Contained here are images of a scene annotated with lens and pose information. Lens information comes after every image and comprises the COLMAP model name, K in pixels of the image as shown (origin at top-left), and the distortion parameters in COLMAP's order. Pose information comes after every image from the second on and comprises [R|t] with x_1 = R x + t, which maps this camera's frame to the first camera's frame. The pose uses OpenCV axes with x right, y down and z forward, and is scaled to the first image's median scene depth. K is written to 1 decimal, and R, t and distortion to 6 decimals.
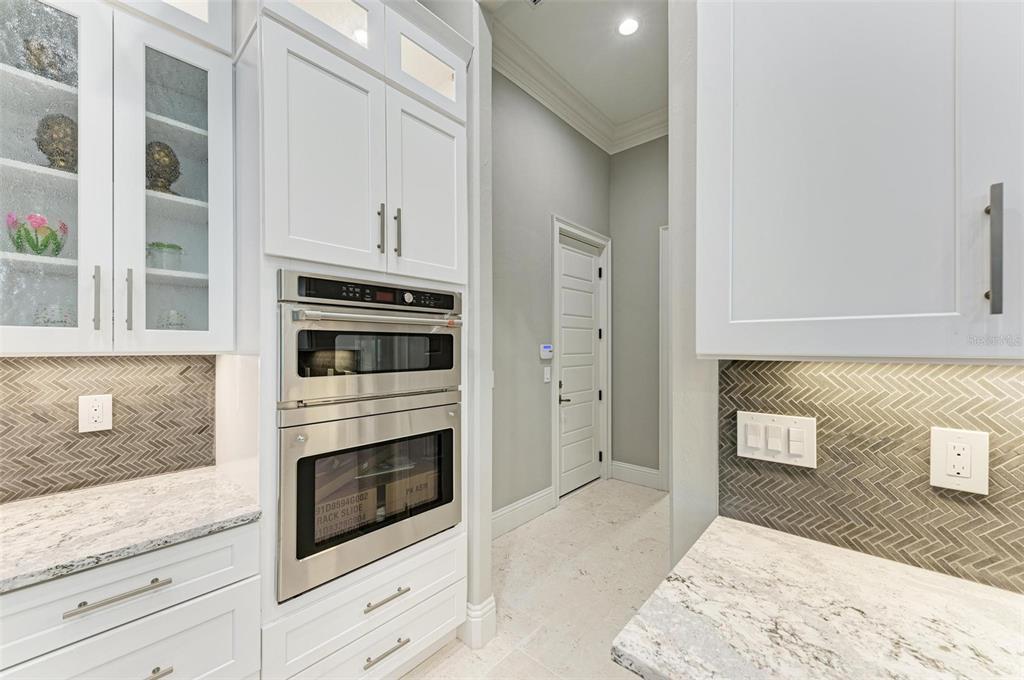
lens RADIAL K [[389.1, 0, 513.2], [0, 389.1, 344.4], [0, 0, 1]] dist [0.008760, -0.000236]
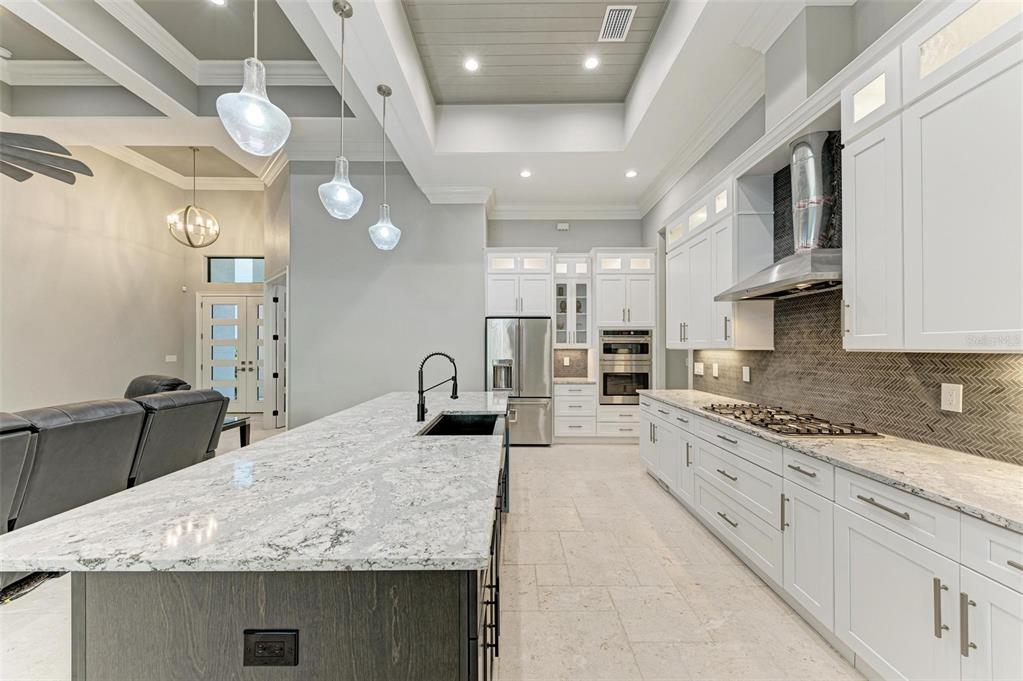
lens RADIAL K [[361.1, 0, 514.4], [0, 361.1, 345.6], [0, 0, 1]] dist [0.018199, -0.006396]
pose [[0.668495, -0.002658, -0.743712, 1.429452], [0.001980, 0.999996, -0.001794, -0.001318], [0.743714, -0.000274, 0.668498, -1.948609]]
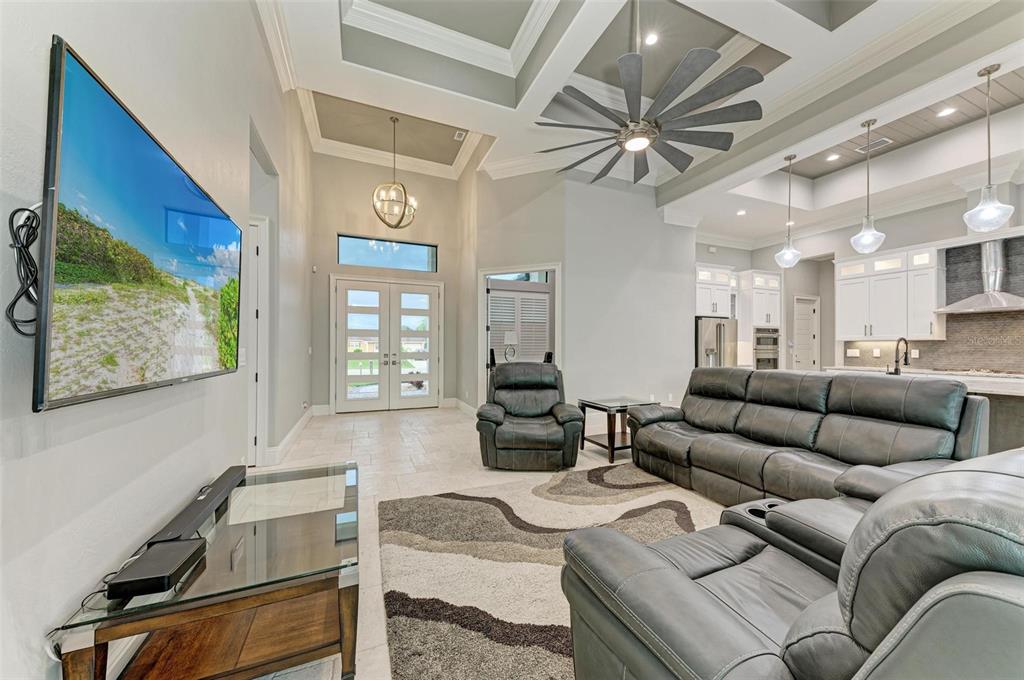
lens RADIAL K [[361.5, 0, 514.9], [0, 361.5, 345.1], [0, 0, 1]] dist [0.018199, -0.006396]
pose [[0.904386, 0.002467, -0.426708, -1.242509], [-0.002924, 0.999996, -0.000417, 0.080592], [0.426705, 0.001625, 0.904389, -4.659055]]
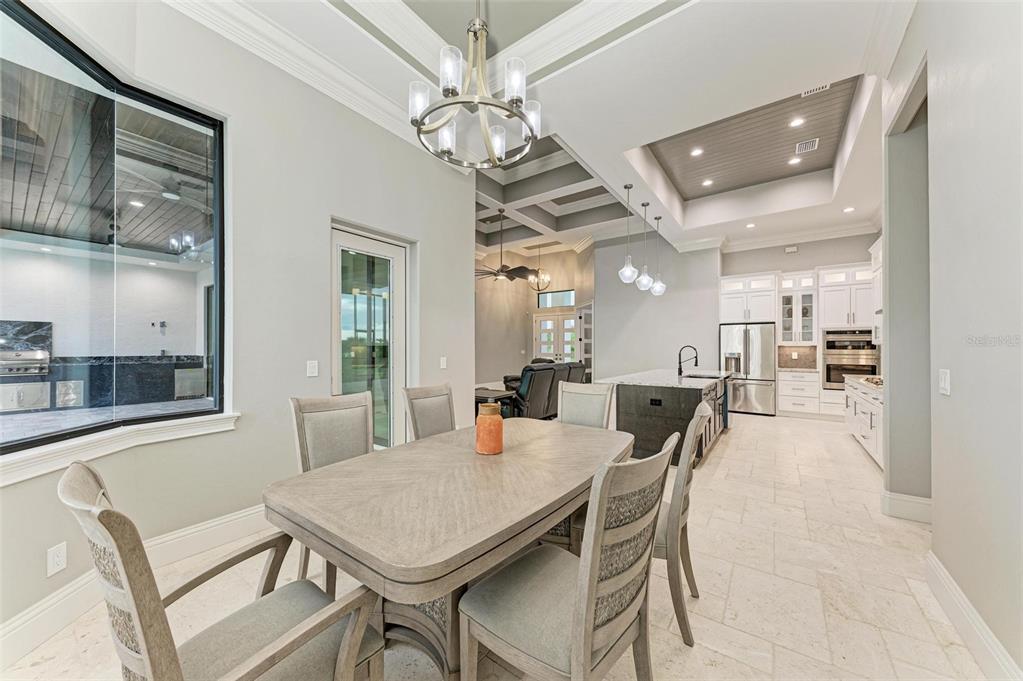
lens RADIAL K [[367.7, 0, 510.8], [0, 367.7, 346.5], [0, 0, 1]] dist [0.018312, -0.006882]
pose [[0.101524, -0.001577, -0.994832, 3.394669], [0.003854, 0.999992, -0.001192, 0.026829], [0.994826, -0.003713, 0.101529, -3.196019]]
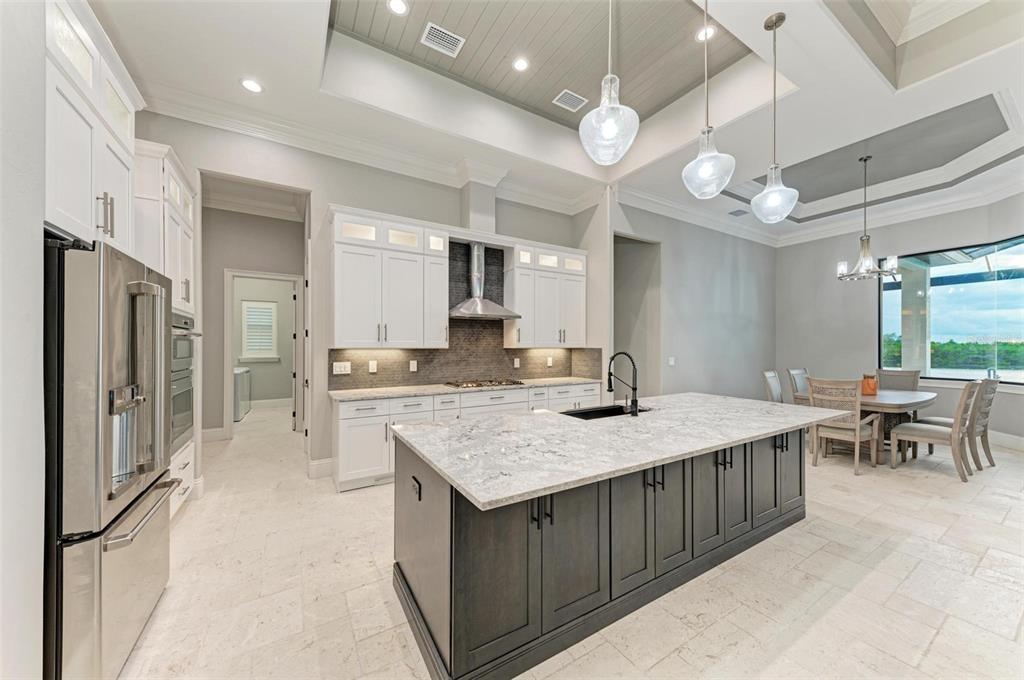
lens RADIAL K [[361.5, 0, 514.9], [0, 361.5, 345.1], [0, 0, 1]] dist [0.018199, -0.006396]
pose [[0.281380, 0.003855, 0.959589, -1.611720], [-0.004326, 0.999987, -0.002749, -0.000484], [-0.959587, -0.003378, 0.281393, -1.184603]]
